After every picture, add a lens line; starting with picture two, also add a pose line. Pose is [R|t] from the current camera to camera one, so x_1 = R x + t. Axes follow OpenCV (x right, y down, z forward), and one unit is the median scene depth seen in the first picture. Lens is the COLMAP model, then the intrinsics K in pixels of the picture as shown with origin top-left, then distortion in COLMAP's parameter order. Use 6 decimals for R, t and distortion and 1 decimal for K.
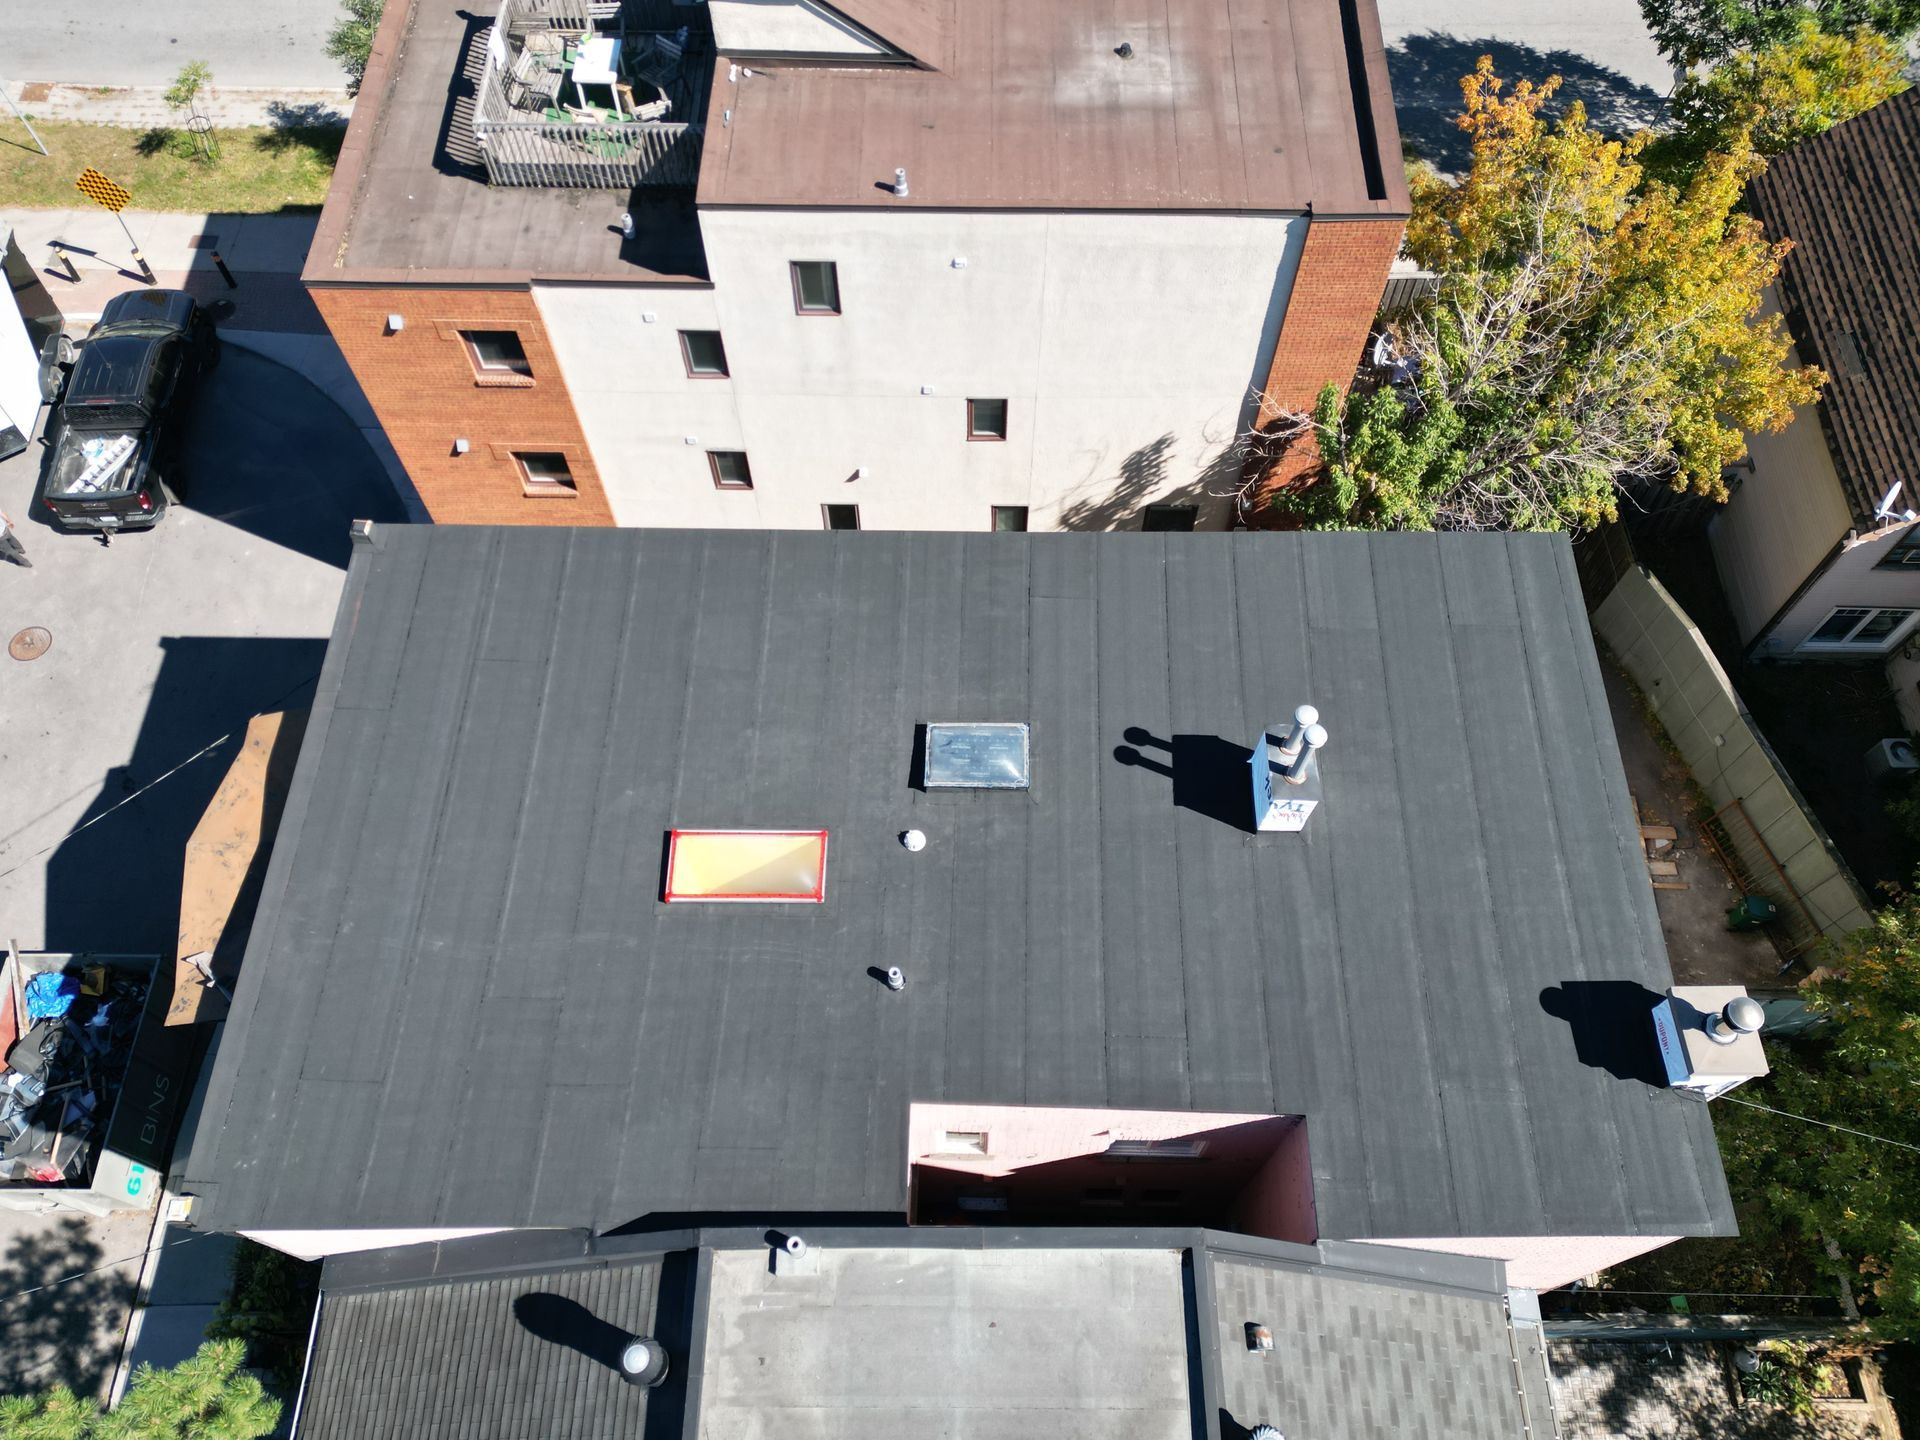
lens RADIAL K [[1350.9, 0, 960.0], [0, 1350.9, 757.8], [0, 0, 1]] dist [0.082261, -0.074461]
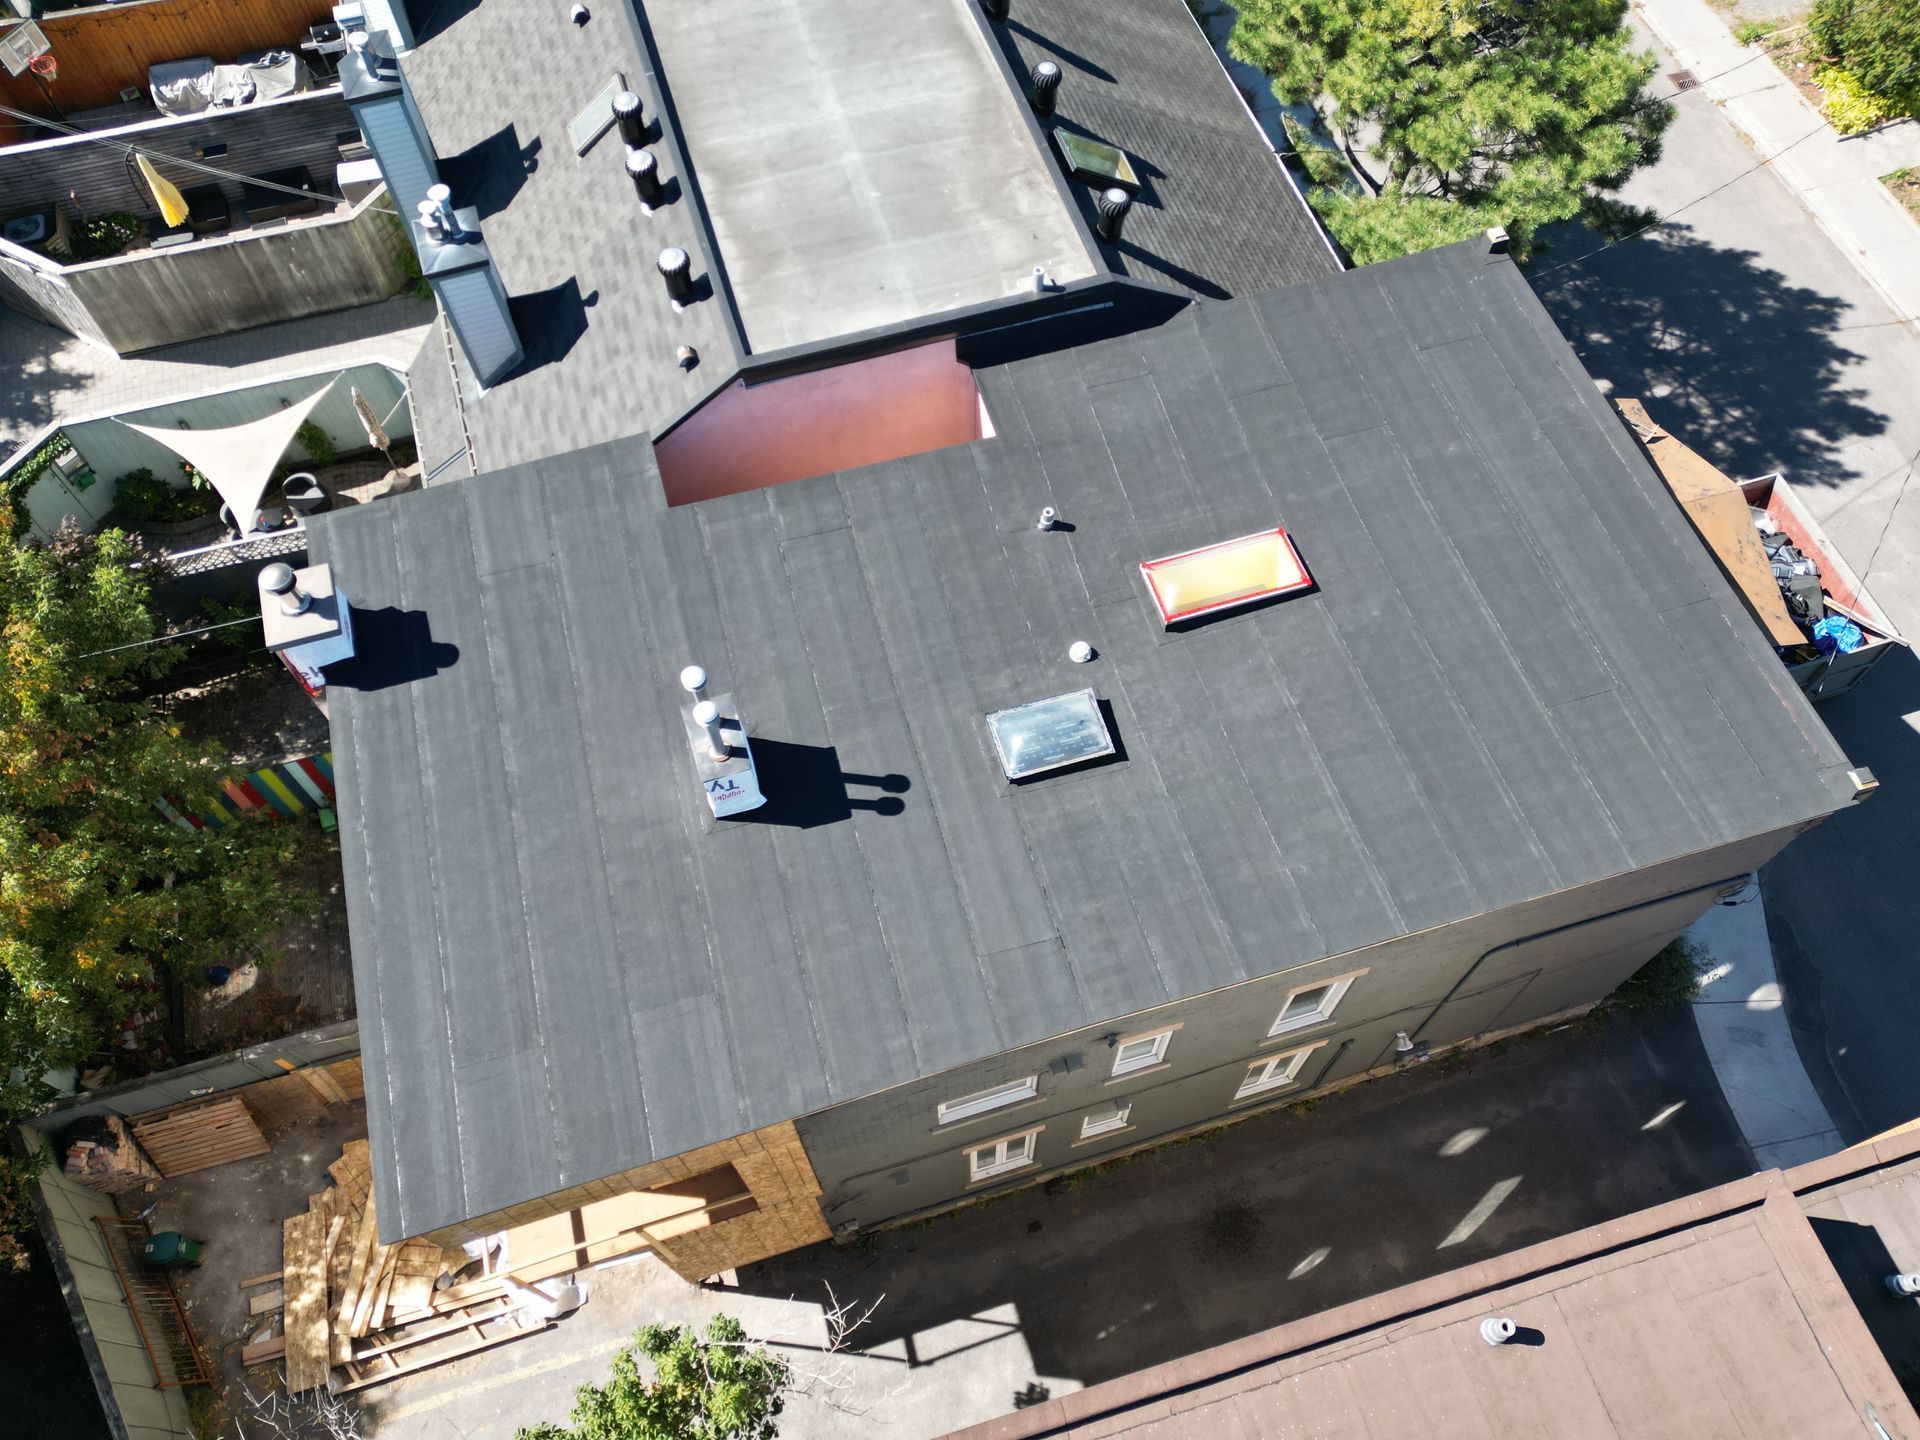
lens RADIAL K [[1350.9, 0, 960.0], [0, 1350.9, 757.8], [0, 0, 1]] dist [0.082261, -0.074461]
pose [[-0.954049, 0.271971, -0.125787, 0.200483], [-0.260676, -0.546269, 0.796014, -0.759266], [0.147779, 0.792226, 0.592064, 0.479171]]
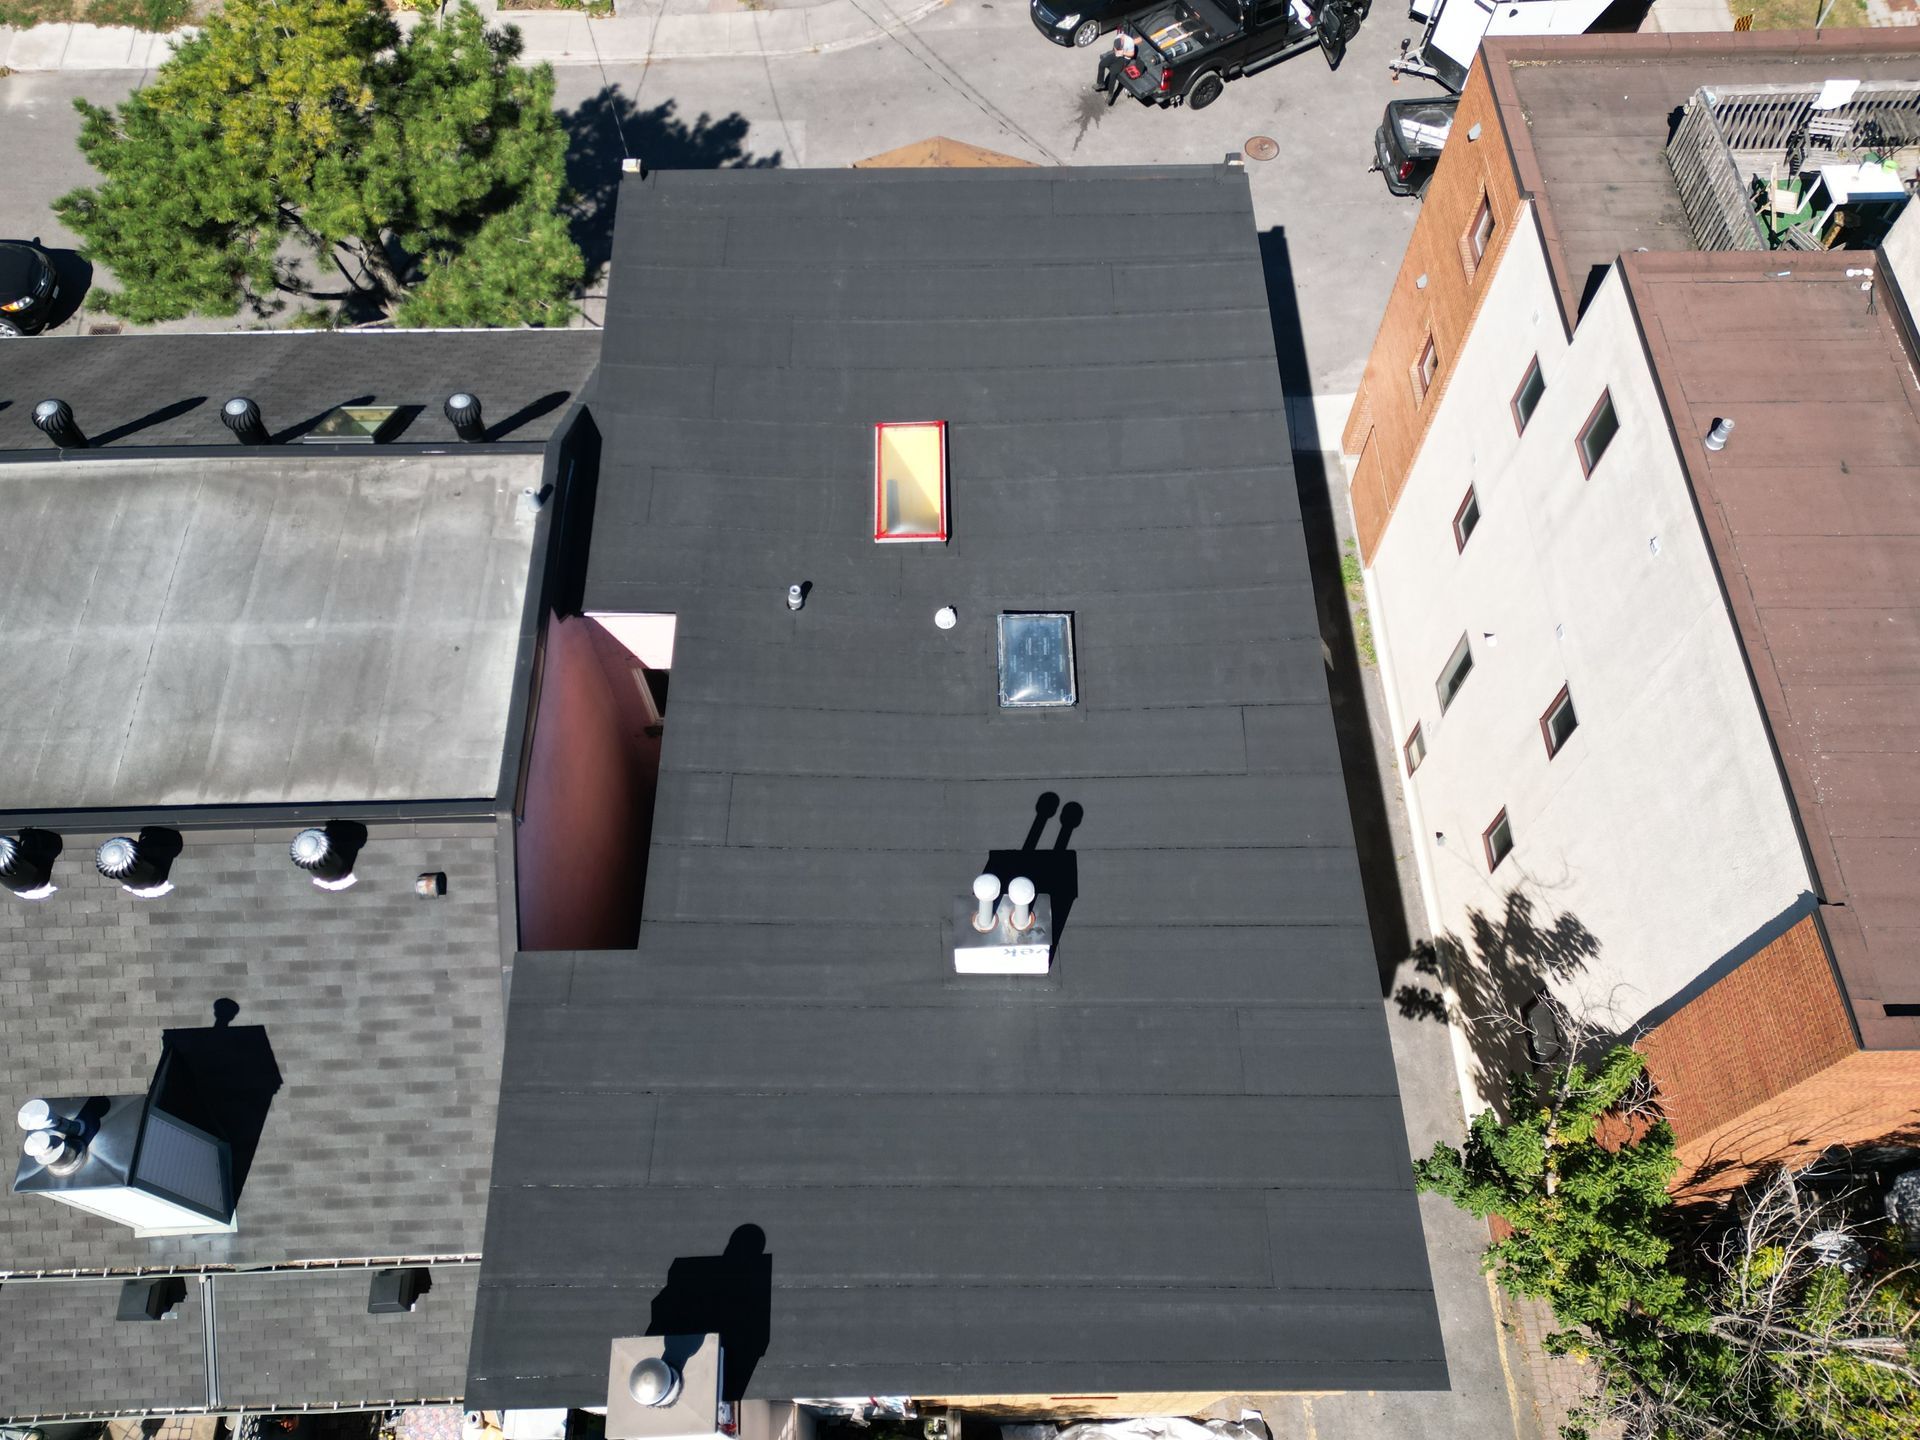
lens RADIAL K [[1350.9, 0, 960.0], [0, 1350.9, 757.8], [0, 0, 1]] dist [0.082261, -0.074461]
pose [[0.031896, 0.888986, -0.456823, 0.531757], [-0.890515, 0.232810, 0.390875, -0.324845], [0.453835, 0.394340, 0.799081, 0.250635]]
